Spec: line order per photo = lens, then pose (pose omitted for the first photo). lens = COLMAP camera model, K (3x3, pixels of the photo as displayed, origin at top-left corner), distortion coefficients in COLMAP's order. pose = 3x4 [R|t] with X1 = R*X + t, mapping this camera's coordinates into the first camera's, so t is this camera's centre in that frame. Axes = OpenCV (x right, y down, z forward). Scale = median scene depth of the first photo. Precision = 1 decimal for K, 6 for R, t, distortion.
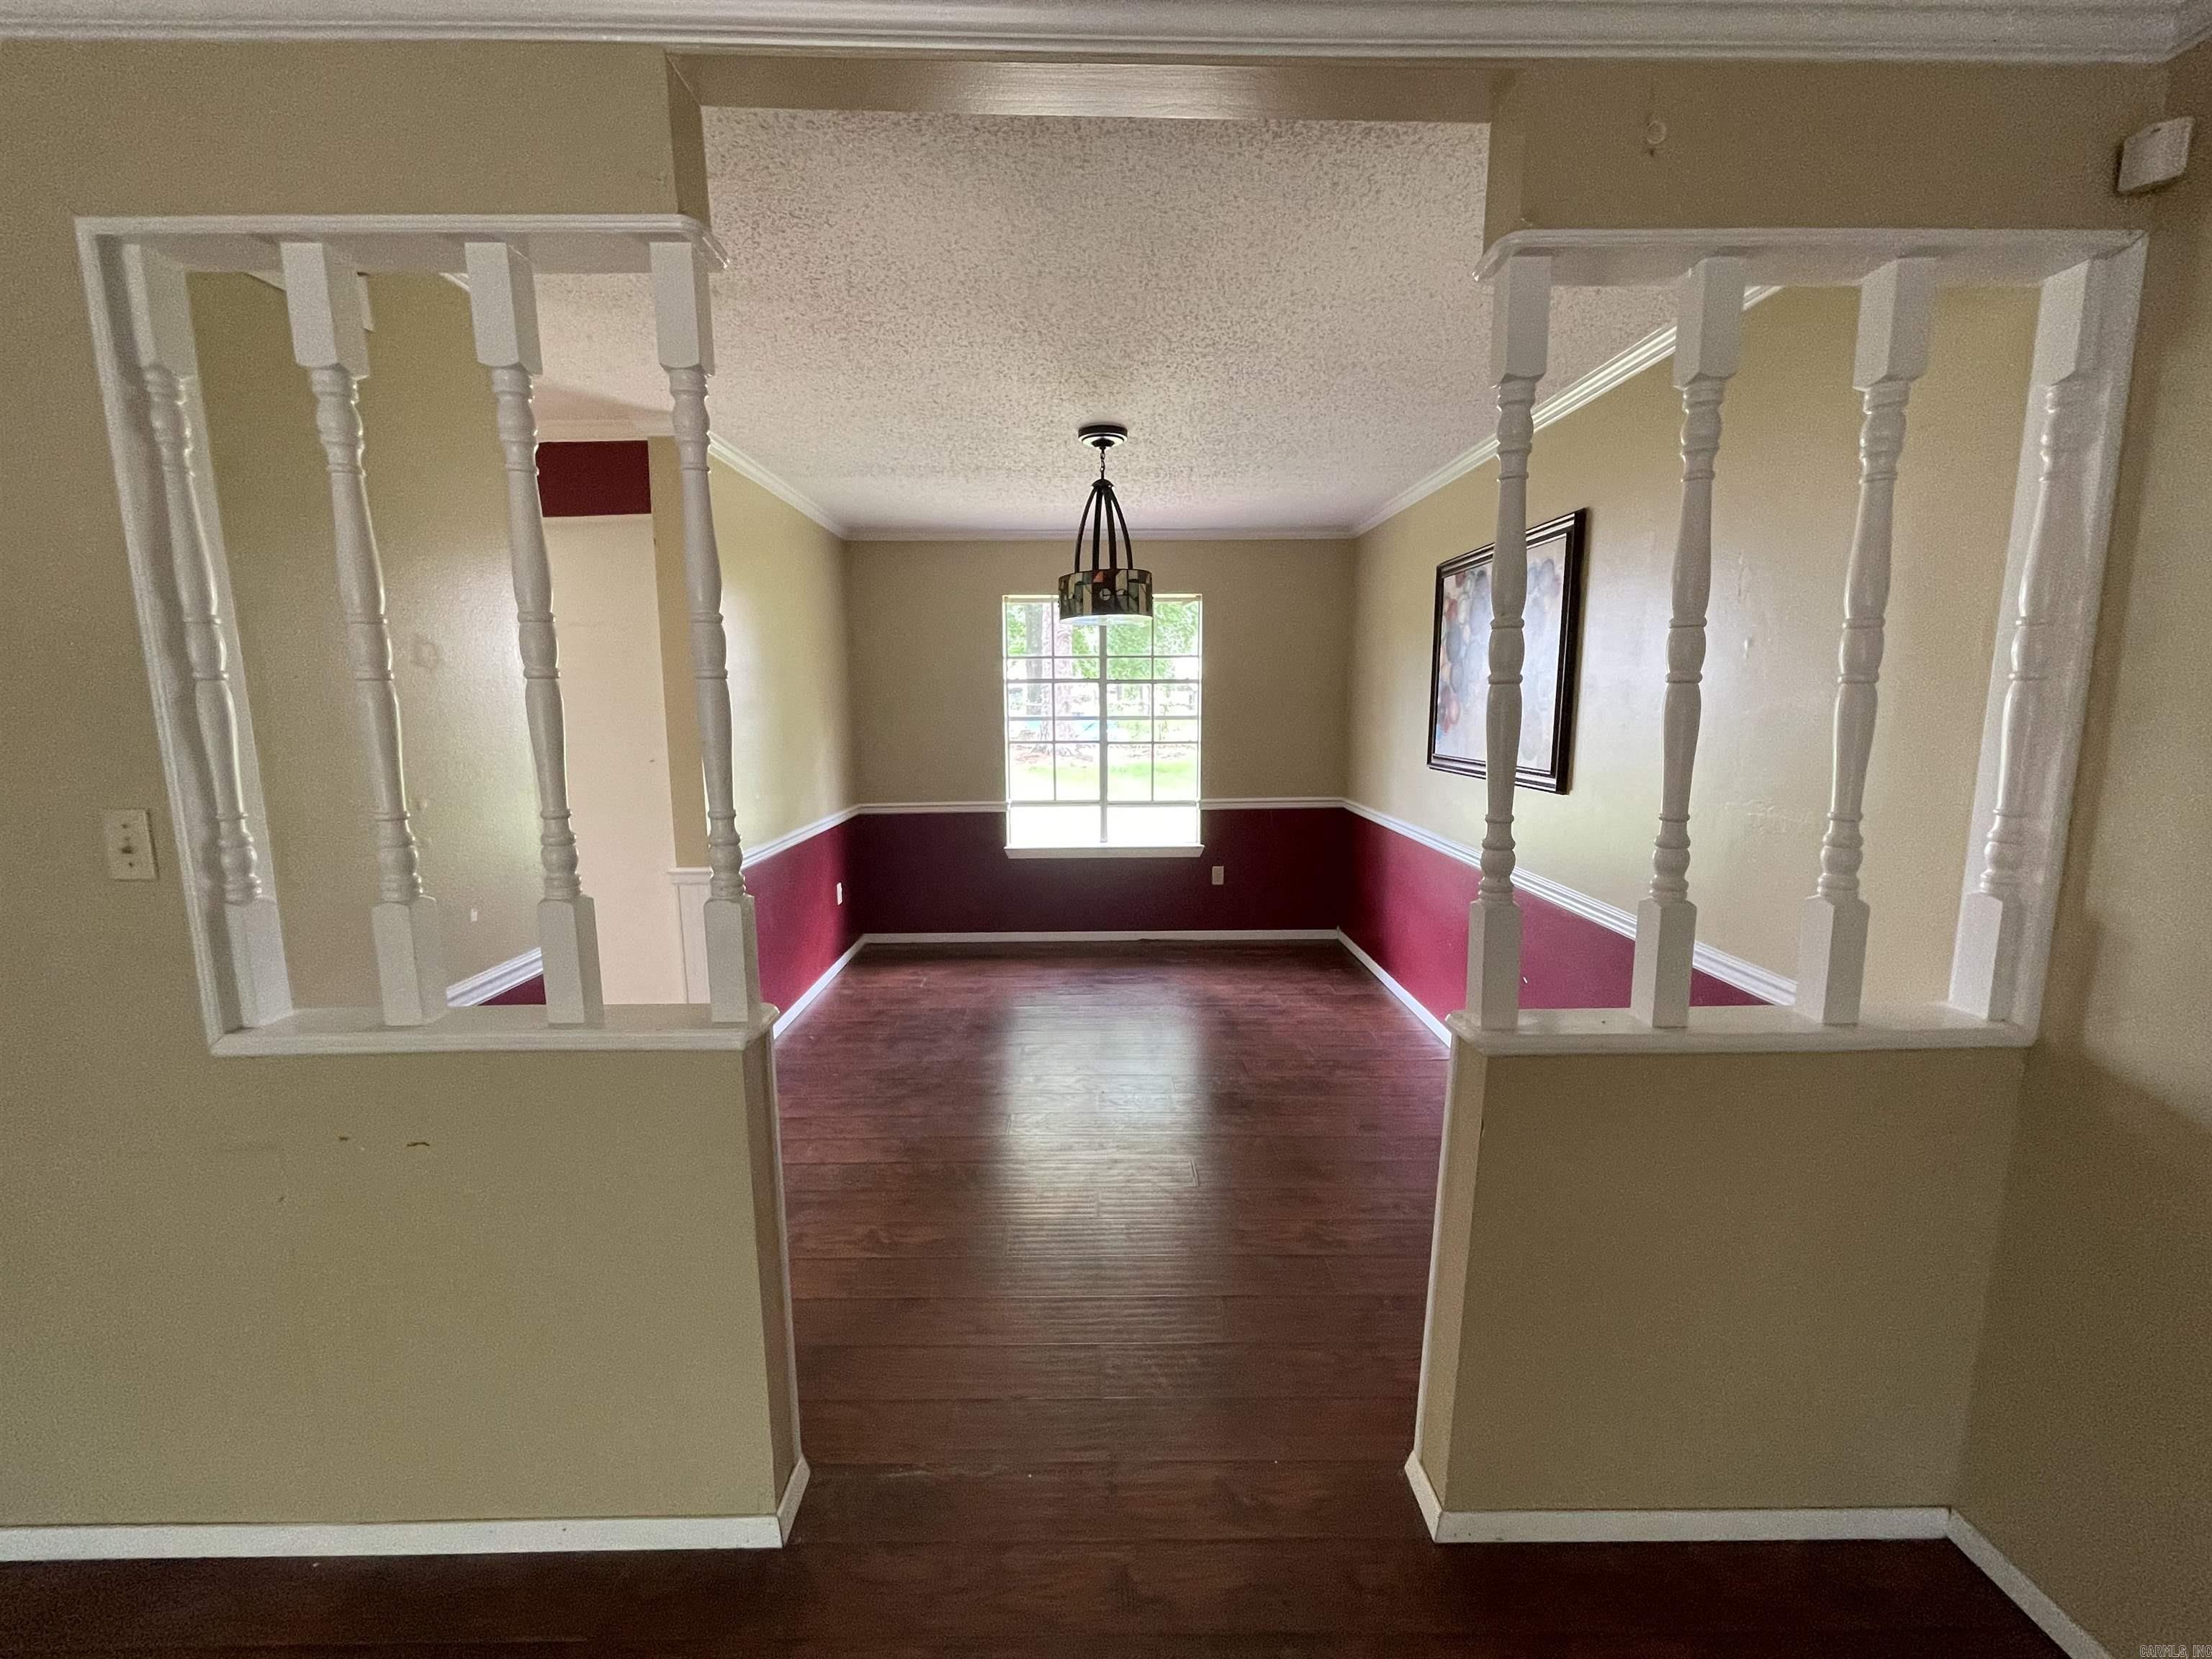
lens RADIAL K [[901.7, 0, 1110.5], [0, 901.7, 843.3], [0, 0, 1]] dist [0.004270, 0.000745]
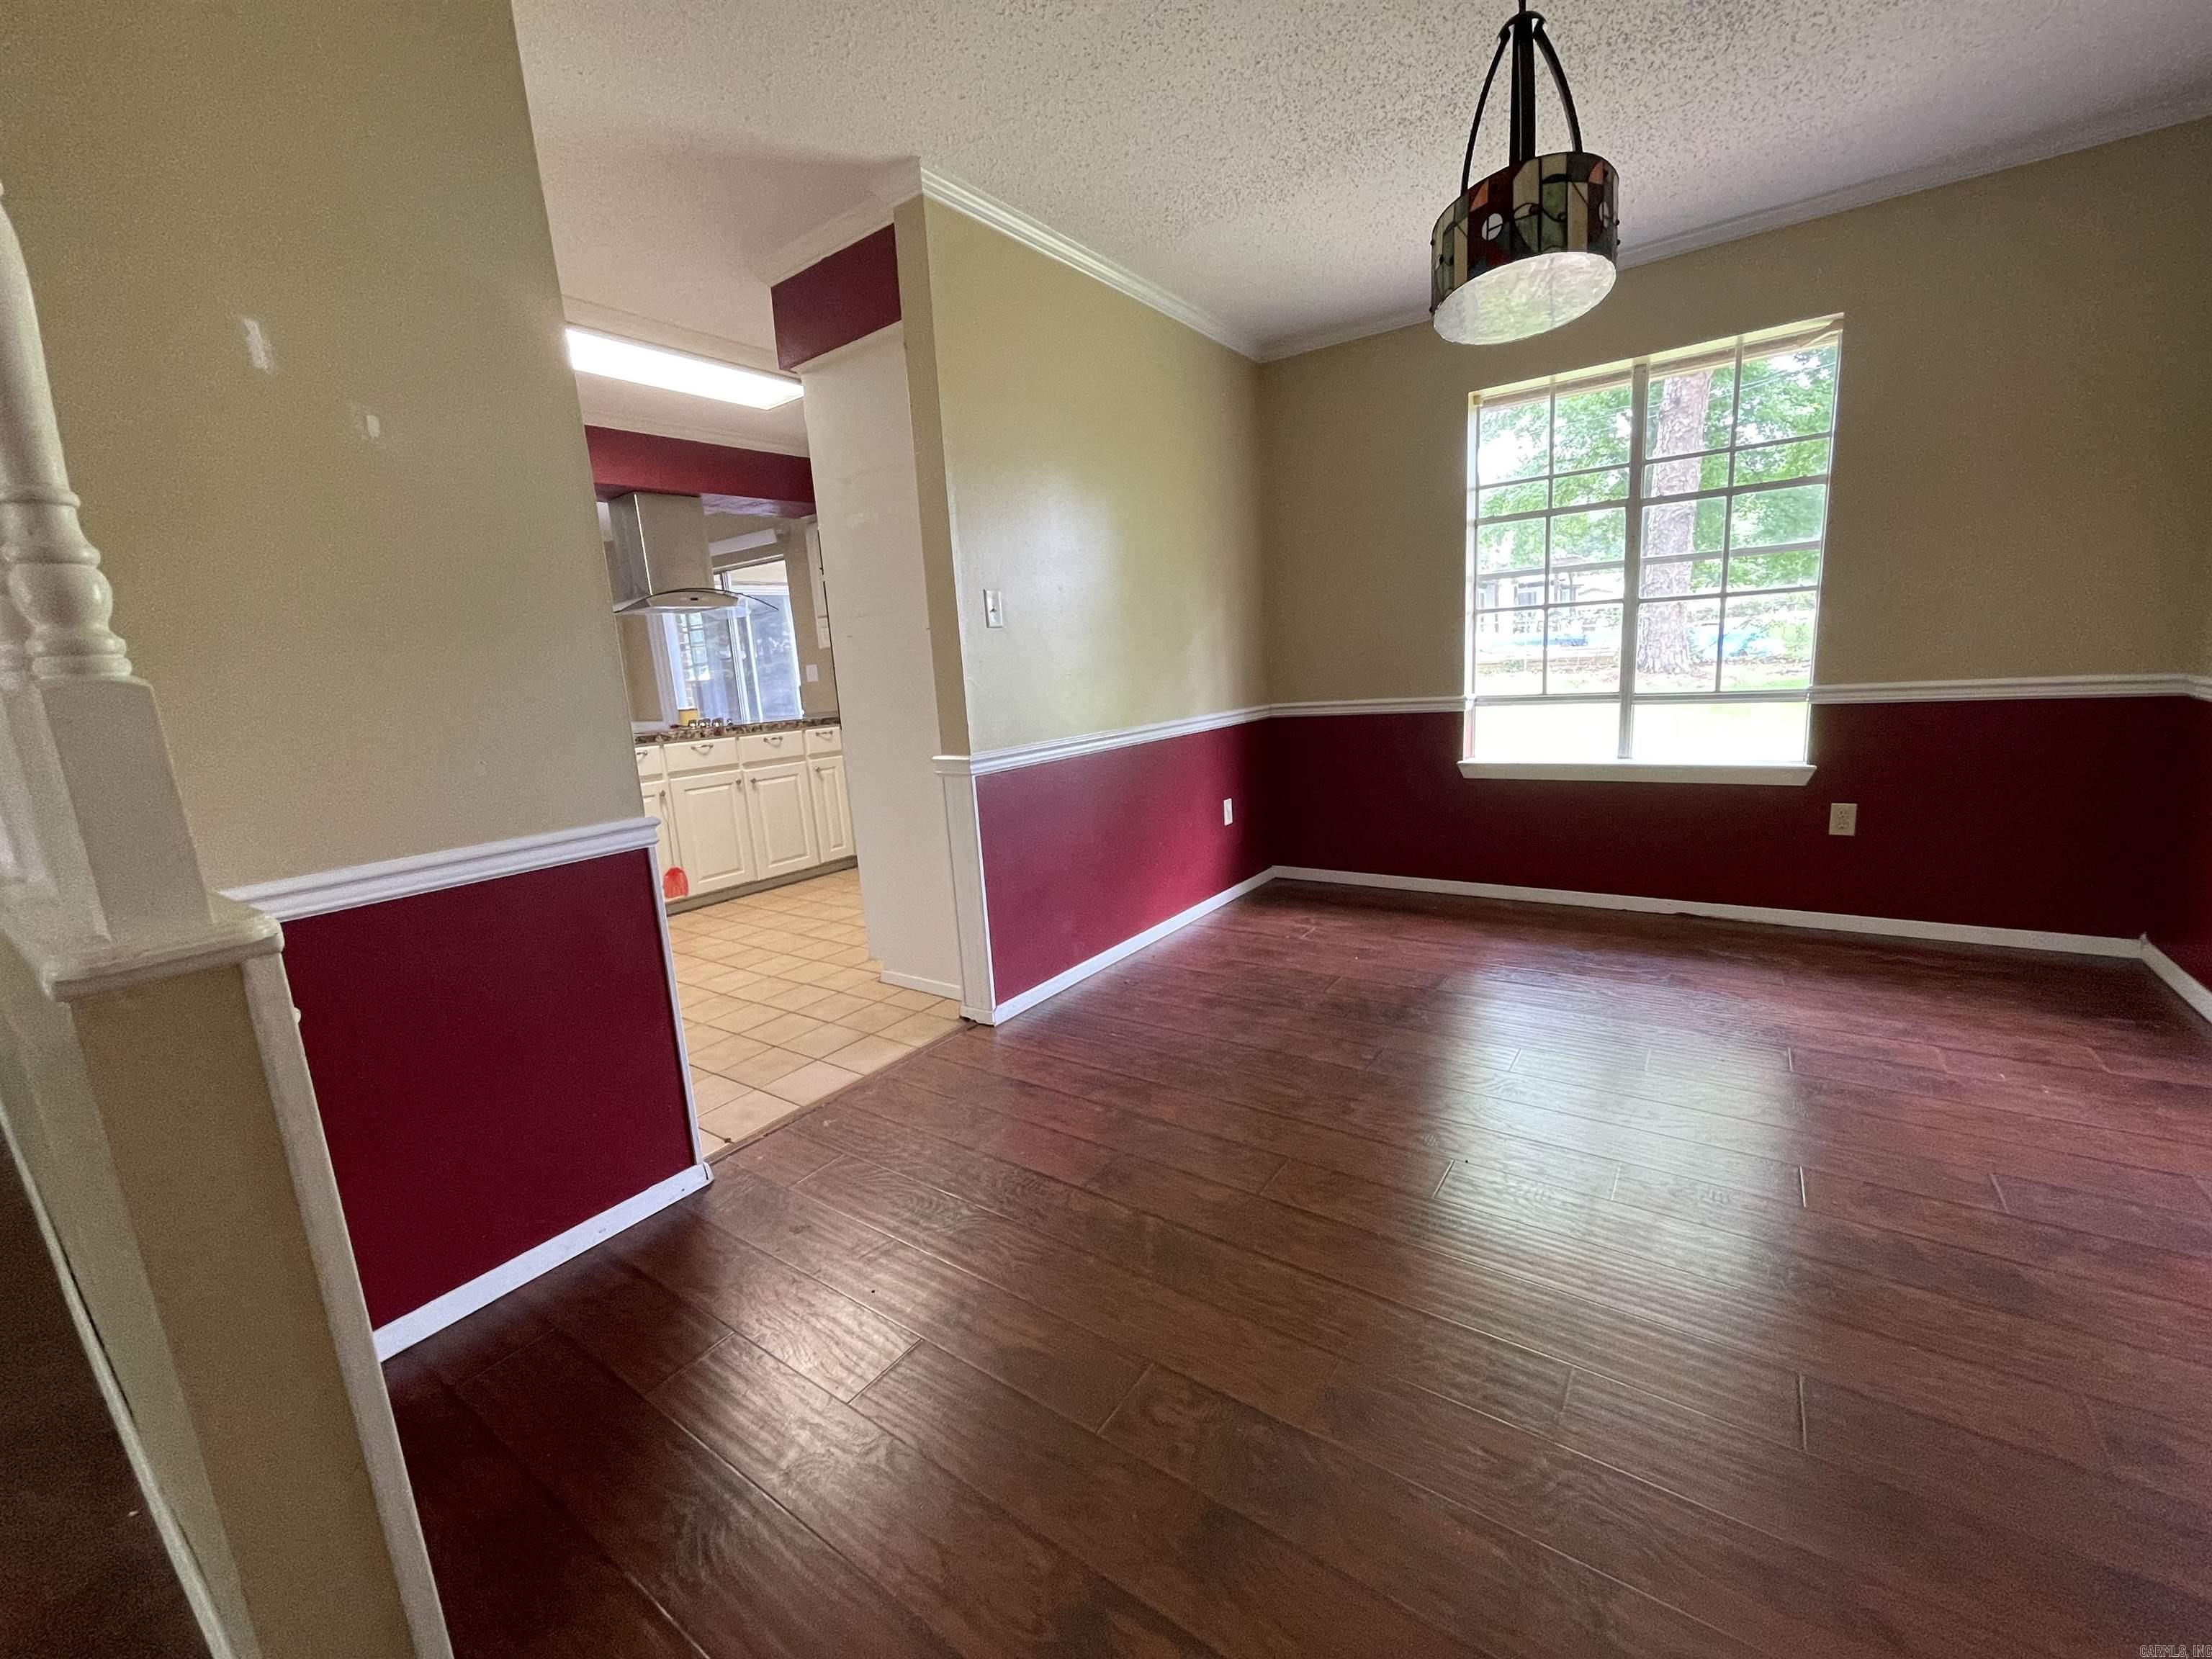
lens RADIAL K [[901.7, 0, 1107.4], [0, 901.7, 835.7], [0, 0, 1]] dist [0.004270, 0.000745]
pose [[0.803732, 0.068343, -0.591053, 0.092303], [-0.036009, 0.997148, 0.066332, 0.027324], [0.593901, -0.032030, 0.803900, 0.280979]]
